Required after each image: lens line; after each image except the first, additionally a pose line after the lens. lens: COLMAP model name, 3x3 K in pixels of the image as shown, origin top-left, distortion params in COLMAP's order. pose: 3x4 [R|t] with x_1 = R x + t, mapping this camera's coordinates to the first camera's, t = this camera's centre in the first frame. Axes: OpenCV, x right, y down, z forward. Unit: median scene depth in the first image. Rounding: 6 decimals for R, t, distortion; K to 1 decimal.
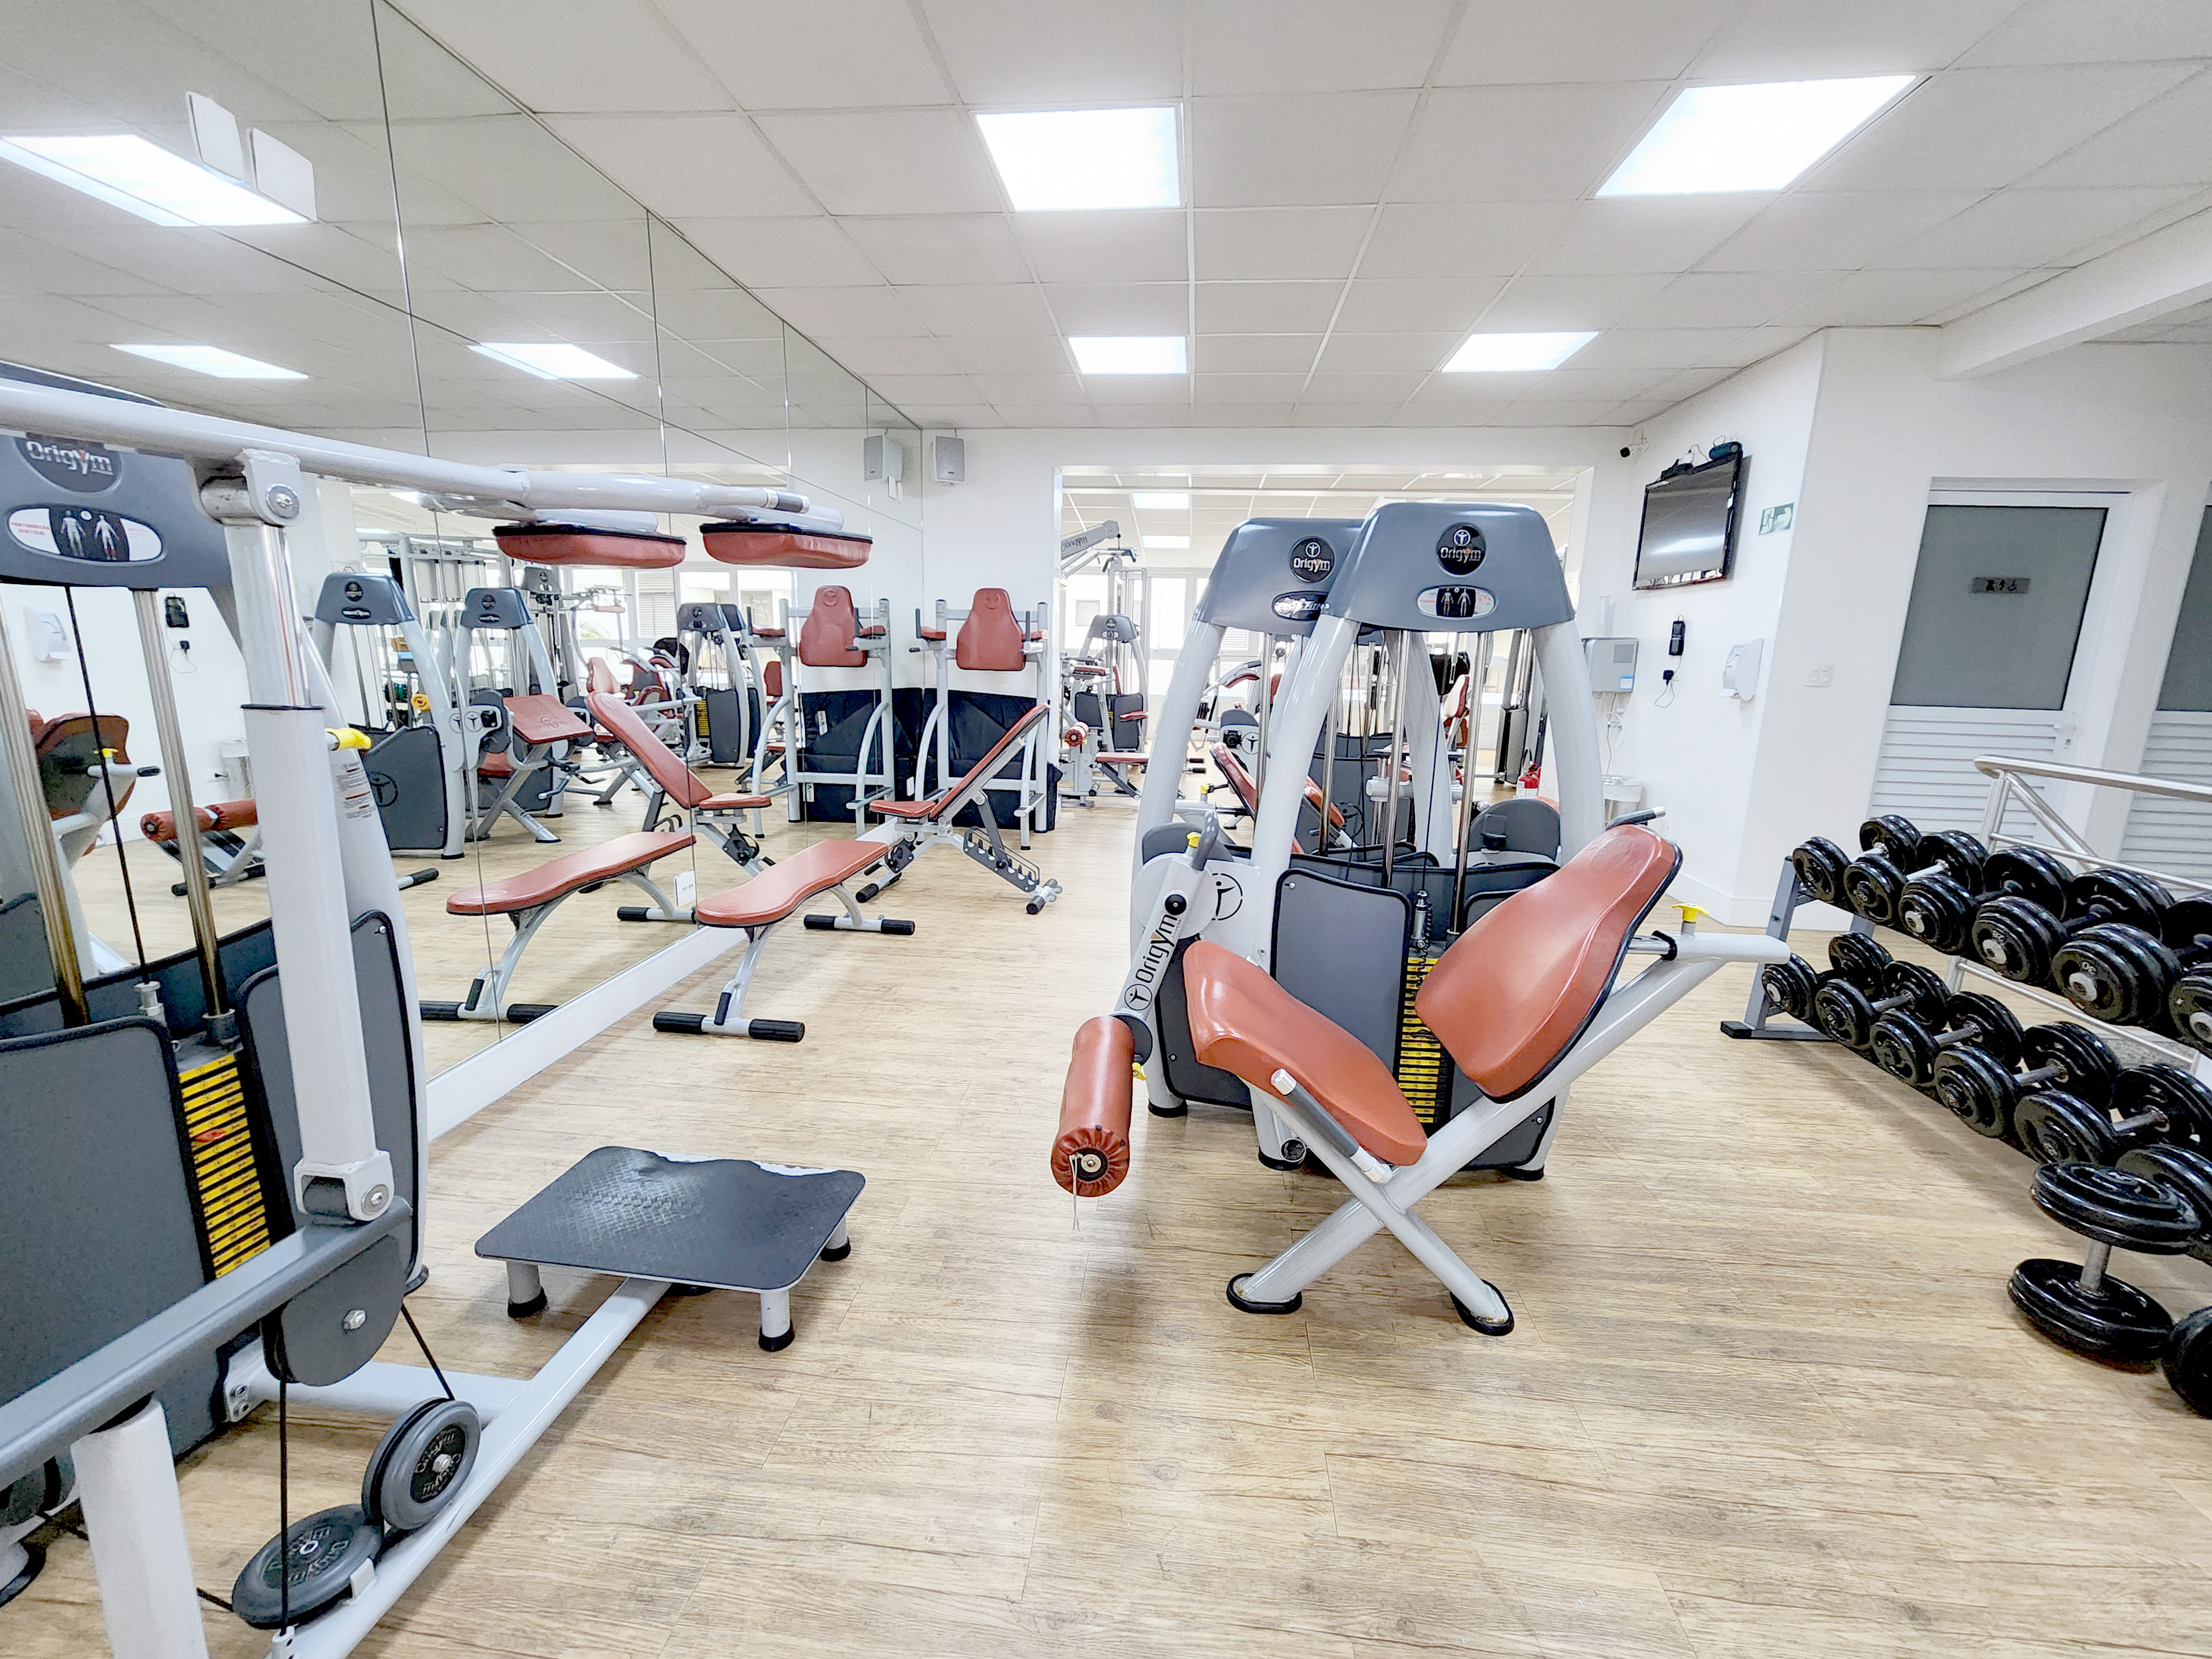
lens RADIAL K [[911.2, 0, 1108.5], [0, 911.2, 827.8], [0, 0, 1]] dist [0.004644, 0.000285]
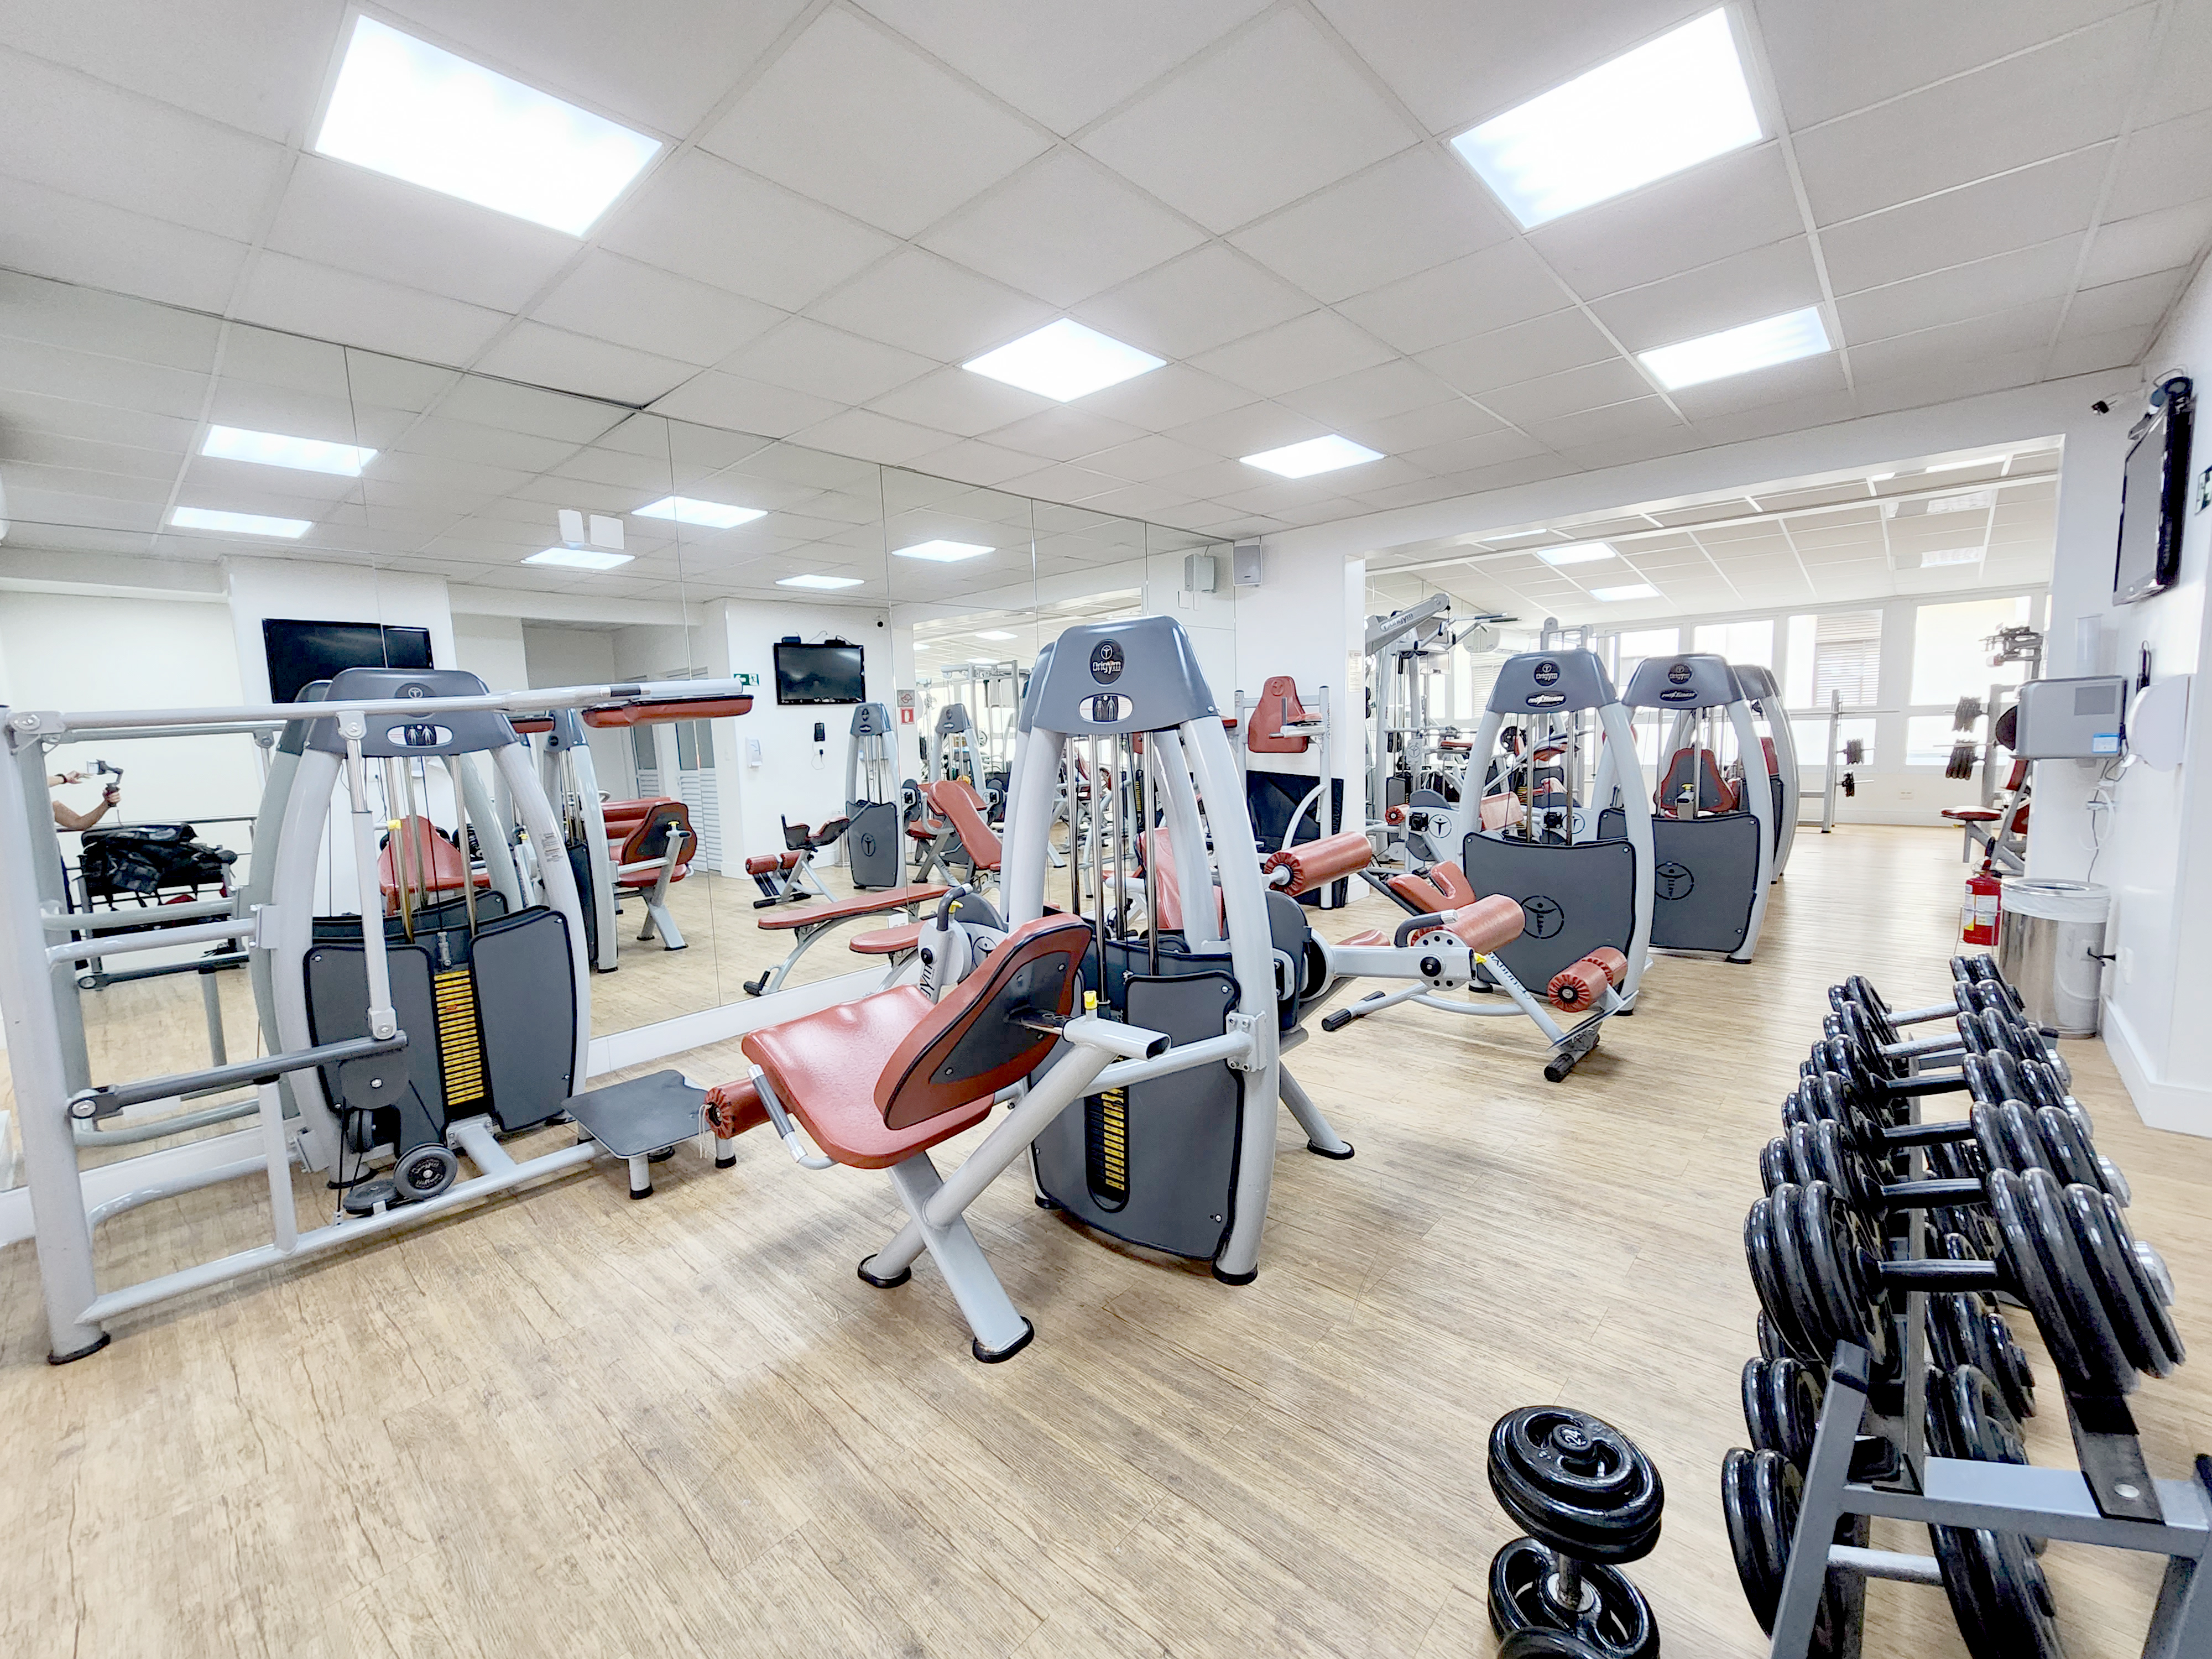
lens RADIAL K [[911.2, 0, 1108.2], [0, 911.2, 831.1], [0, 0, 1]] dist [0.004644, 0.000285]
pose [[0.803967, 0.017573, -0.594415, 1.048239], [-0.061928, 0.996603, -0.054296, -0.037621], [0.591441, 0.080463, 0.802324, 0.120375]]
